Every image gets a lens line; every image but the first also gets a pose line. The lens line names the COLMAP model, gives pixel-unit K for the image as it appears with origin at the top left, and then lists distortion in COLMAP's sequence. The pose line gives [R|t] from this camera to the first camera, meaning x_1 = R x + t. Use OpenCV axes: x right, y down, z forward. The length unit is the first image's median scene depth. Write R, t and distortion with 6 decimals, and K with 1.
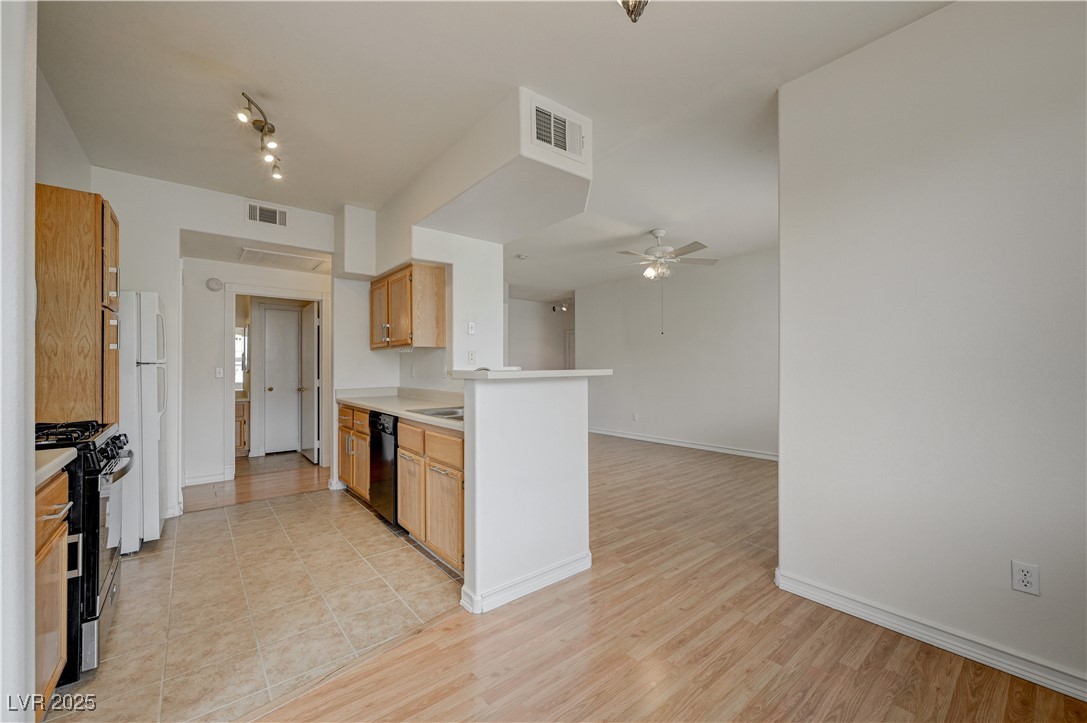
lens RADIAL K [[433.1, 0, 547.0], [0, 433.1, 364.1], [0, 0, 1]] dist [-0.000976, 0.000160]
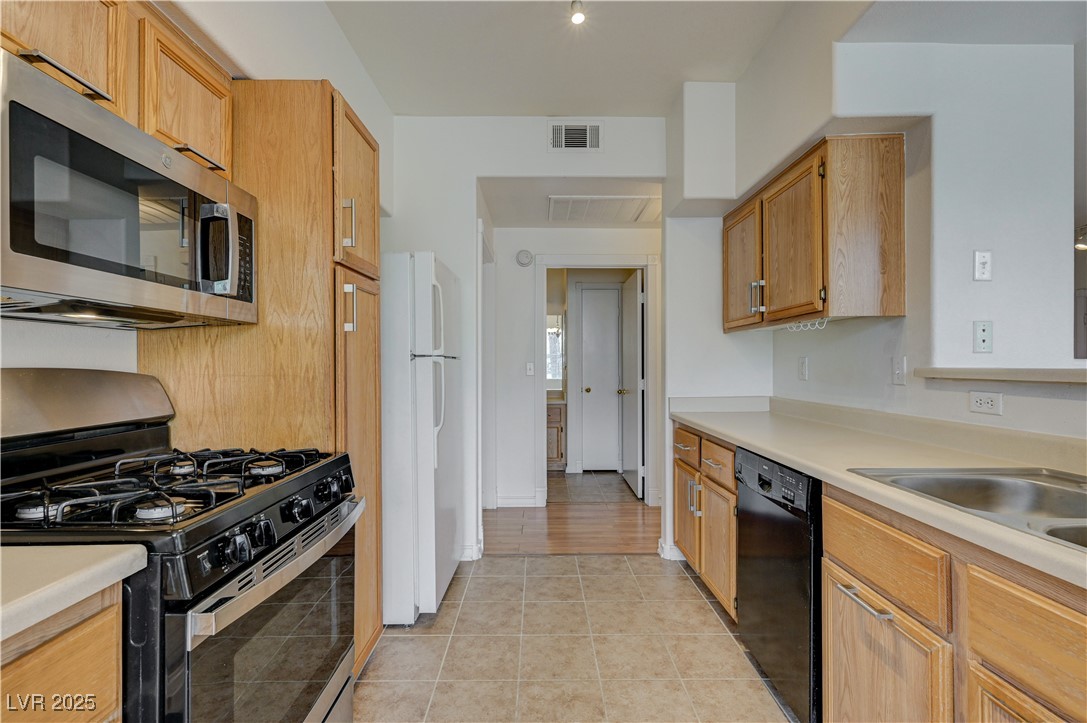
lens RADIAL K [[490.5, 0, 549.7], [0, 490.5, 364.0], [0, 0, 1]] dist [0.000106, -0.000572]
pose [[0.784920, 0.000584, -0.619597, -0.208034], [0.004676, 0.999965, 0.006867, 0.005211], [0.619579, -0.008287, 0.784890, 0.382099]]
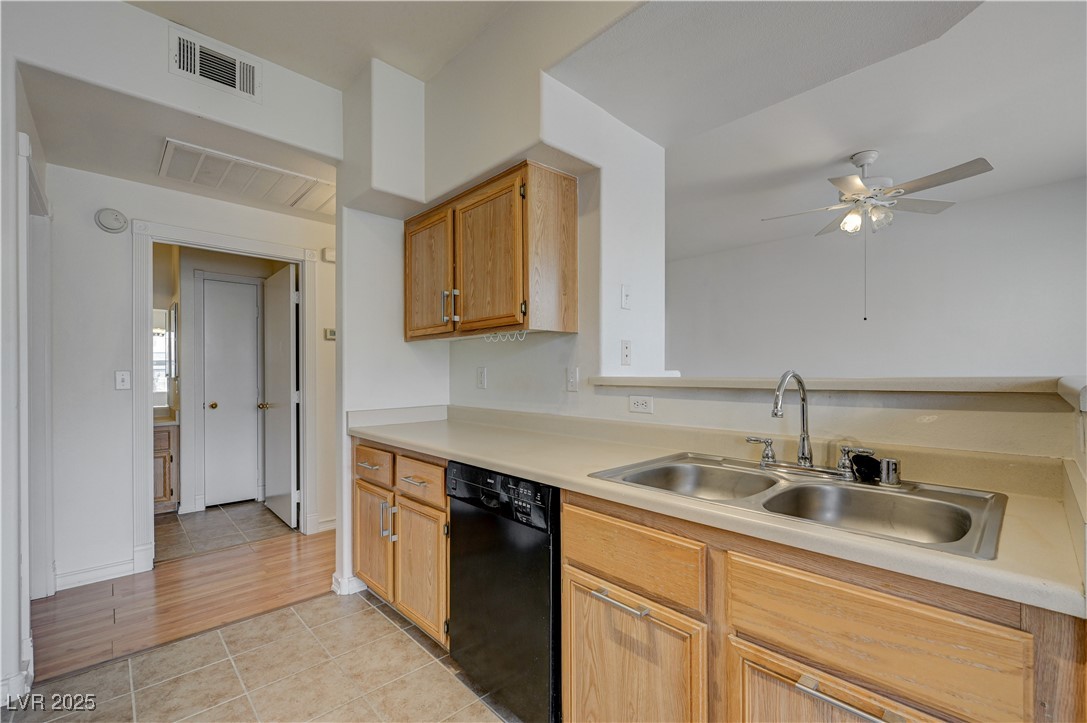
lens RADIAL K [[452.6, 0, 537.4], [0, 452.6, 375.6], [0, 0, 1]] dist [-0.002139, 0.000161]
pose [[0.997281, 0.001482, 0.073679, -0.321830], [-0.002407, 0.999920, 0.012457, 0.005976], [-0.073655, -0.012601, 0.997204, 0.458018]]
